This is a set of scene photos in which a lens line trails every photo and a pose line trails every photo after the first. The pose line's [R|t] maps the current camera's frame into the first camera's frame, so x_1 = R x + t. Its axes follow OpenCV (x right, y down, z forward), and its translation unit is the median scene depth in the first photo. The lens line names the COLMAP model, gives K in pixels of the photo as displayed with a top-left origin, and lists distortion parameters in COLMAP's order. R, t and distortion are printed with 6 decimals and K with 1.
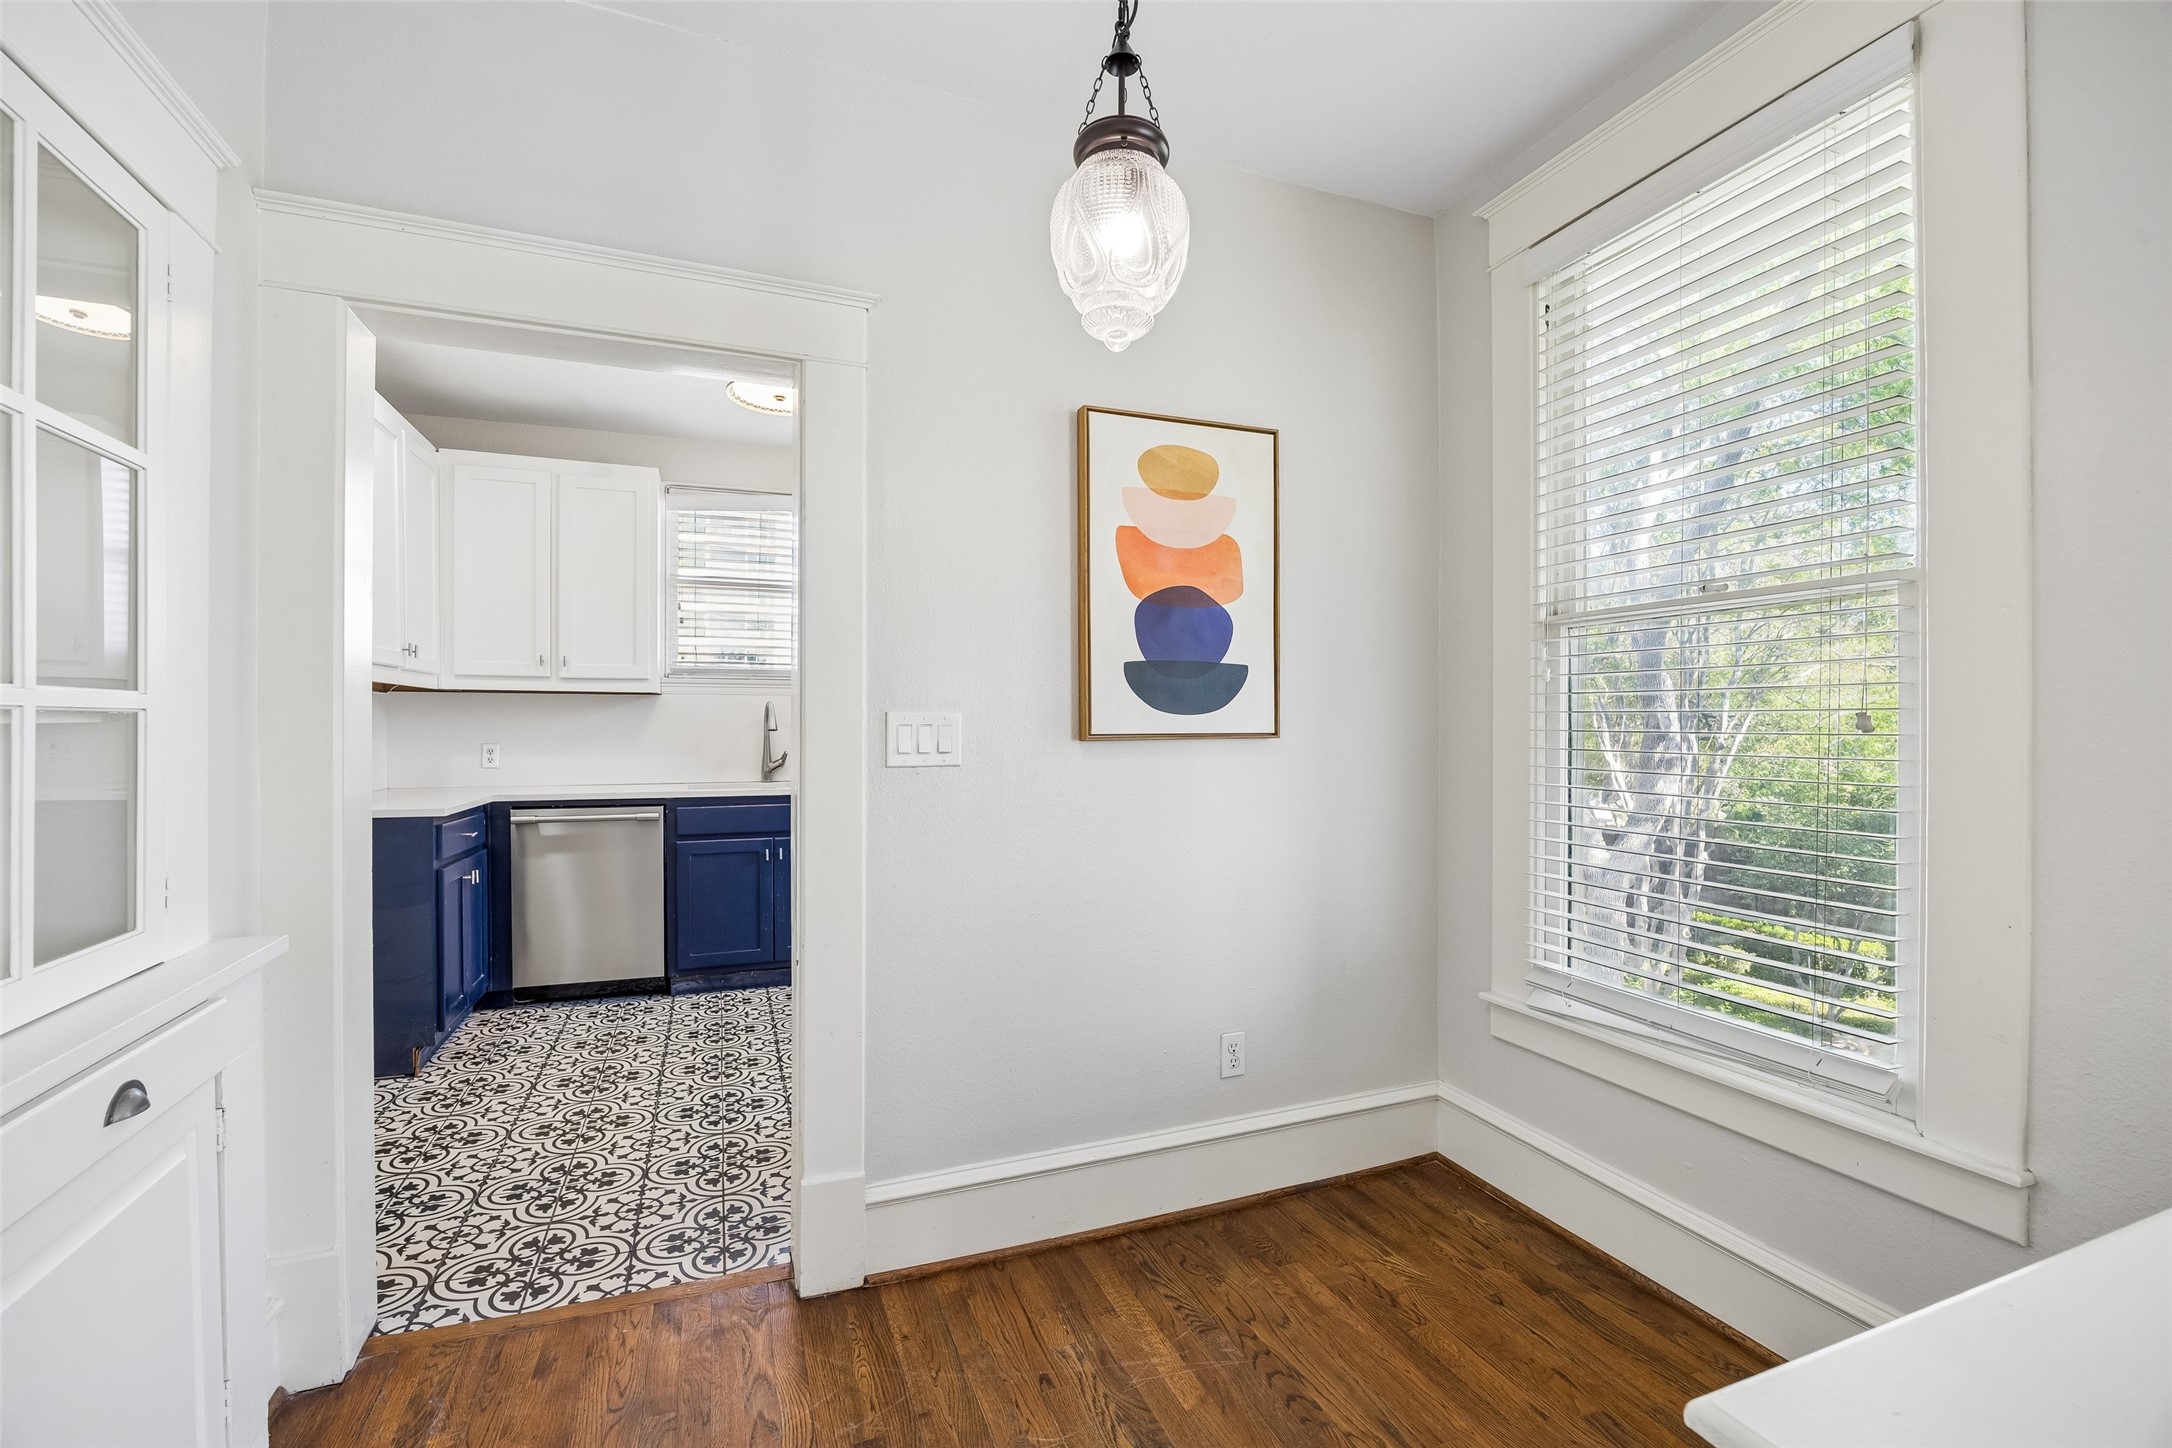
lens RADIAL K [[923.2, 0, 1074.3], [0, 923.2, 721.3], [0, 0, 1]] dist [-0.017645, 0.000207]
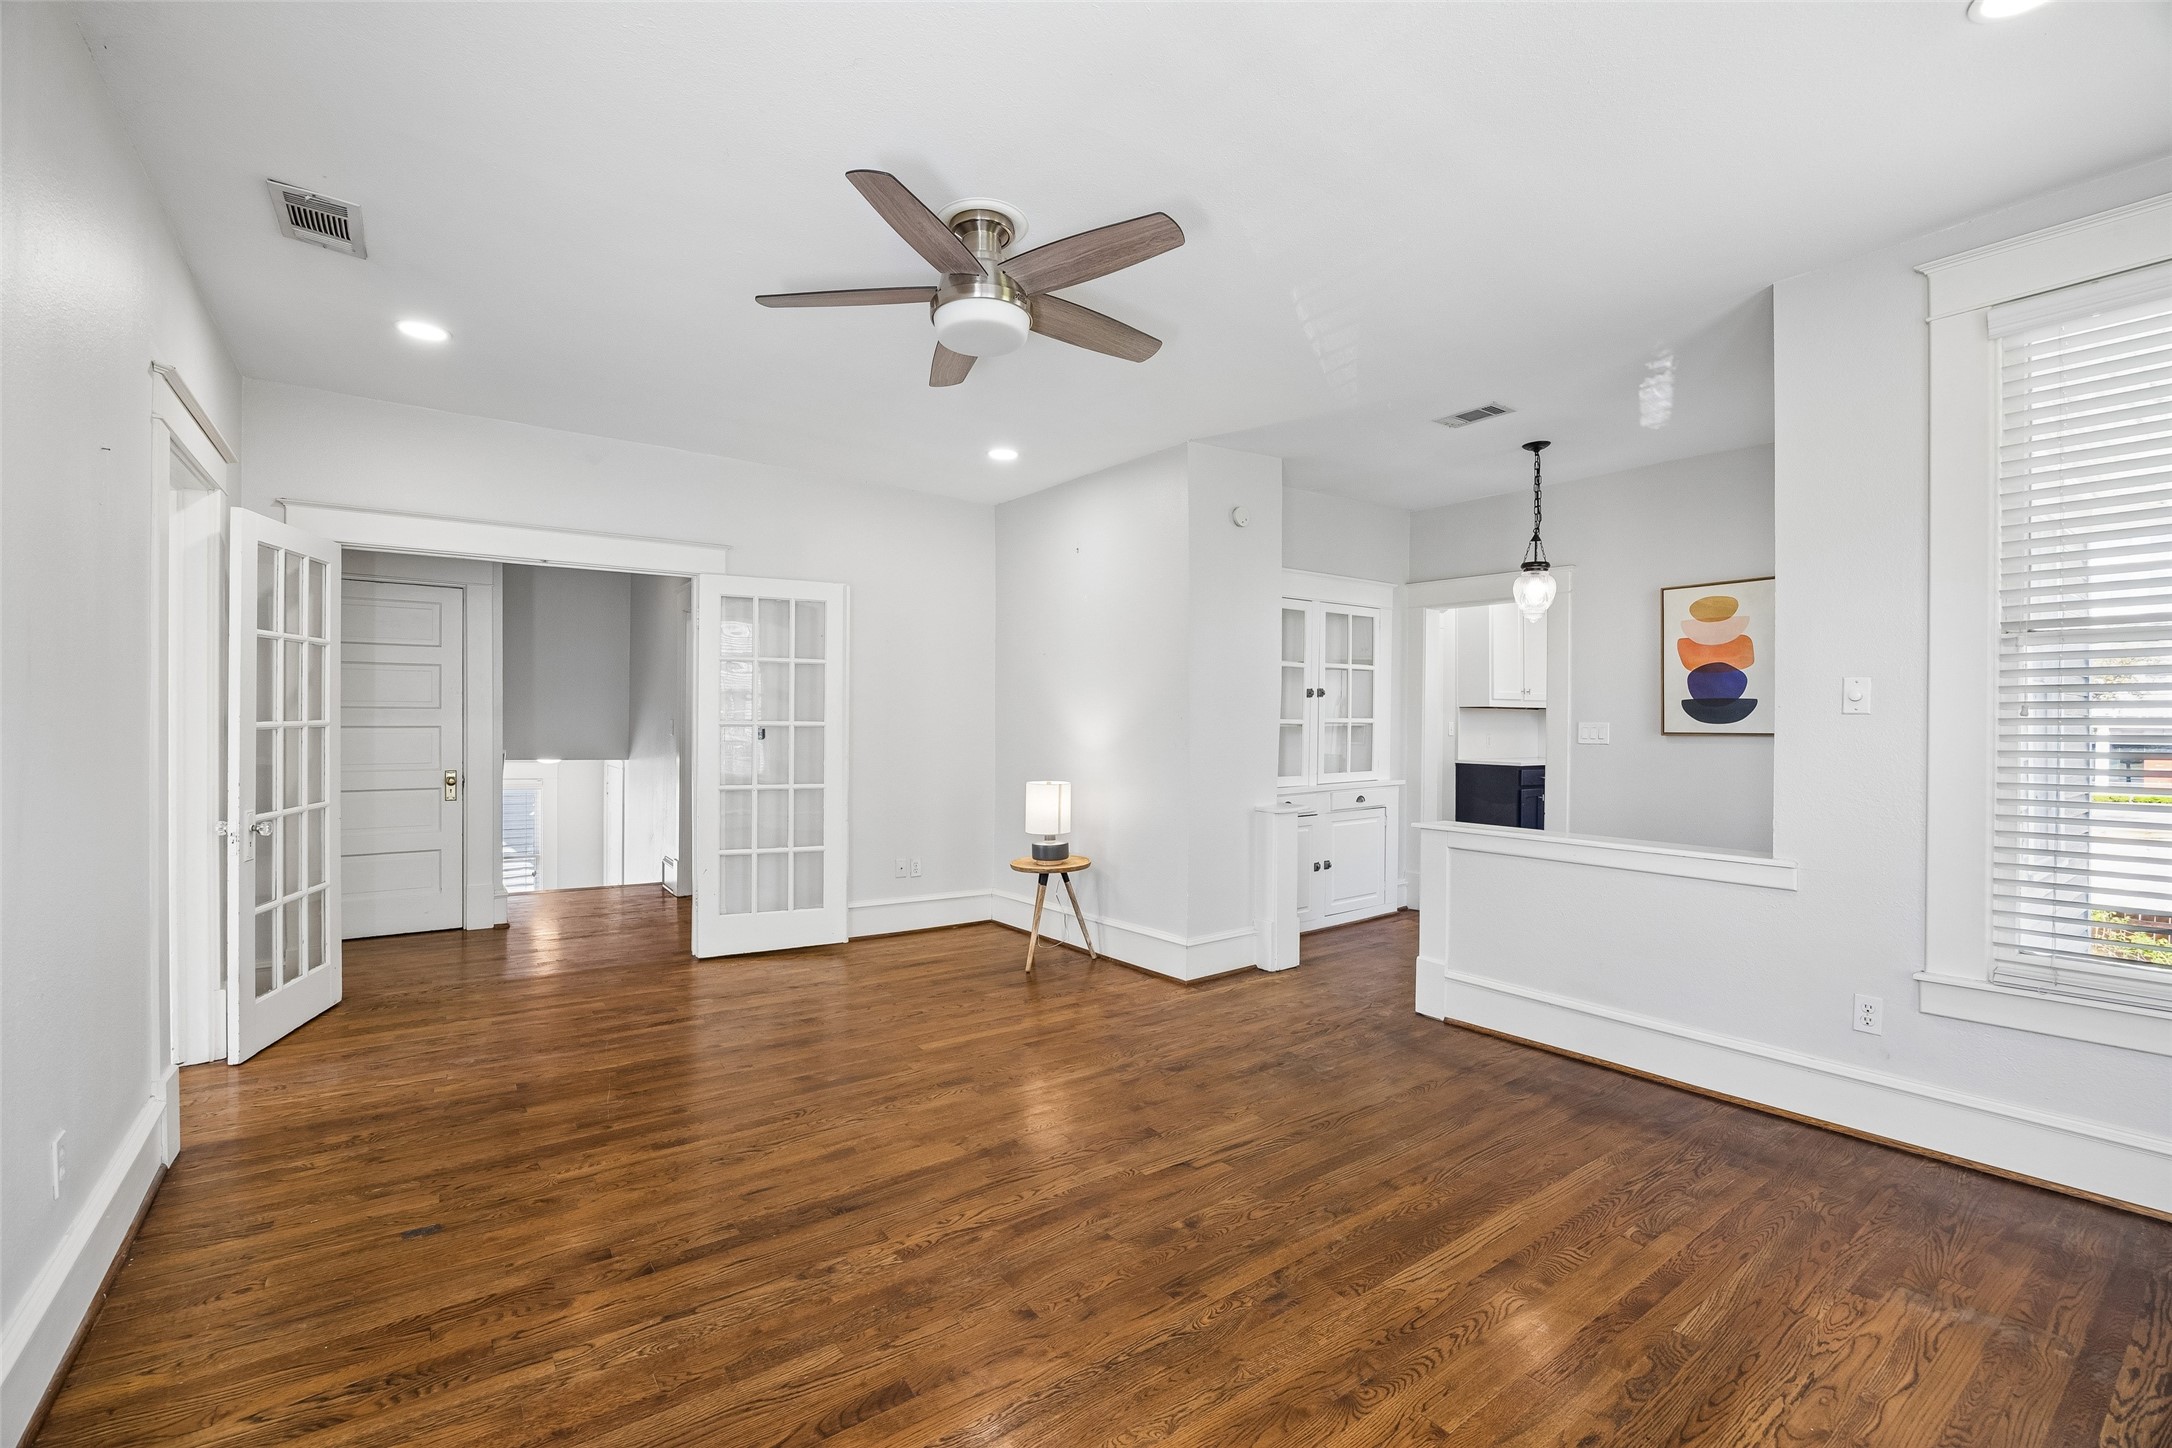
lens RADIAL K [[923.2, 0, 1074.3], [0, 923.2, 721.3], [0, 0, 1]] dist [-0.017645, 0.000207]
pose [[0.261840, 0.004154, -0.965102, 1.791894], [-0.001933, 0.999991, 0.003780, -0.018603], [0.965109, 0.000876, 0.261846, -0.981194]]
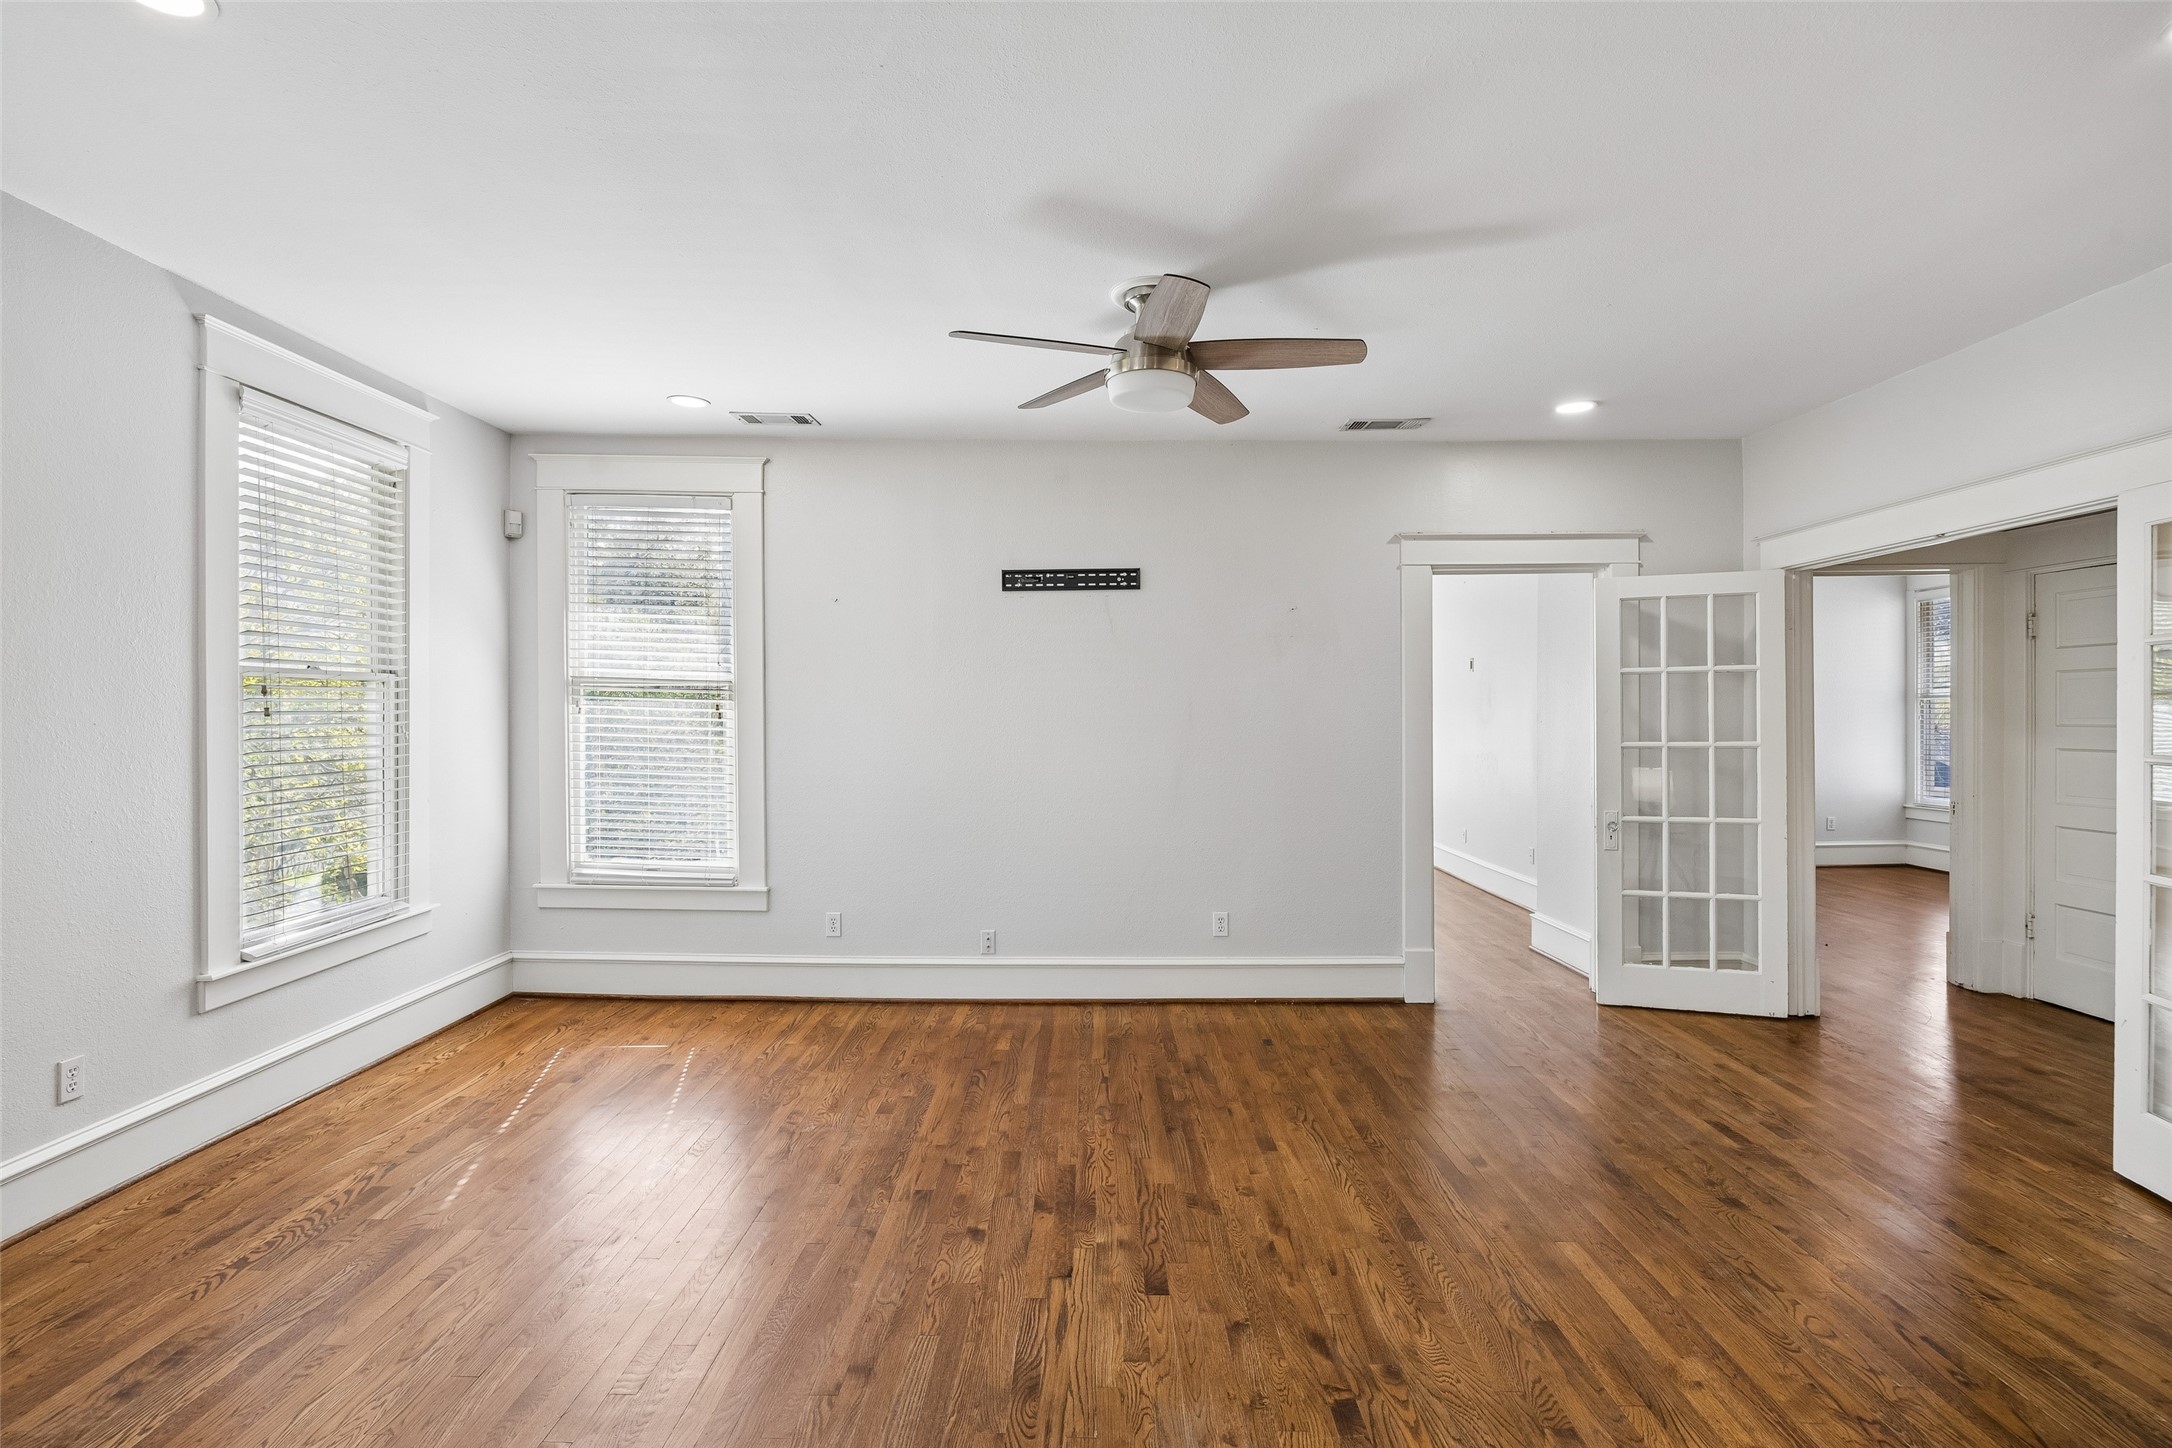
lens RADIAL K [[1013.6, 0, 1077.6], [0, 1013.6, 721.5], [0, 0, 1]] dist [-0.015306, 0.000054]
pose [[-0.931185, -0.001185, 0.364546, 0.274483], [-0.000695, 0.999999, 0.001475, -0.058195], [-0.364547, 0.001120, -0.931184, 0.496032]]
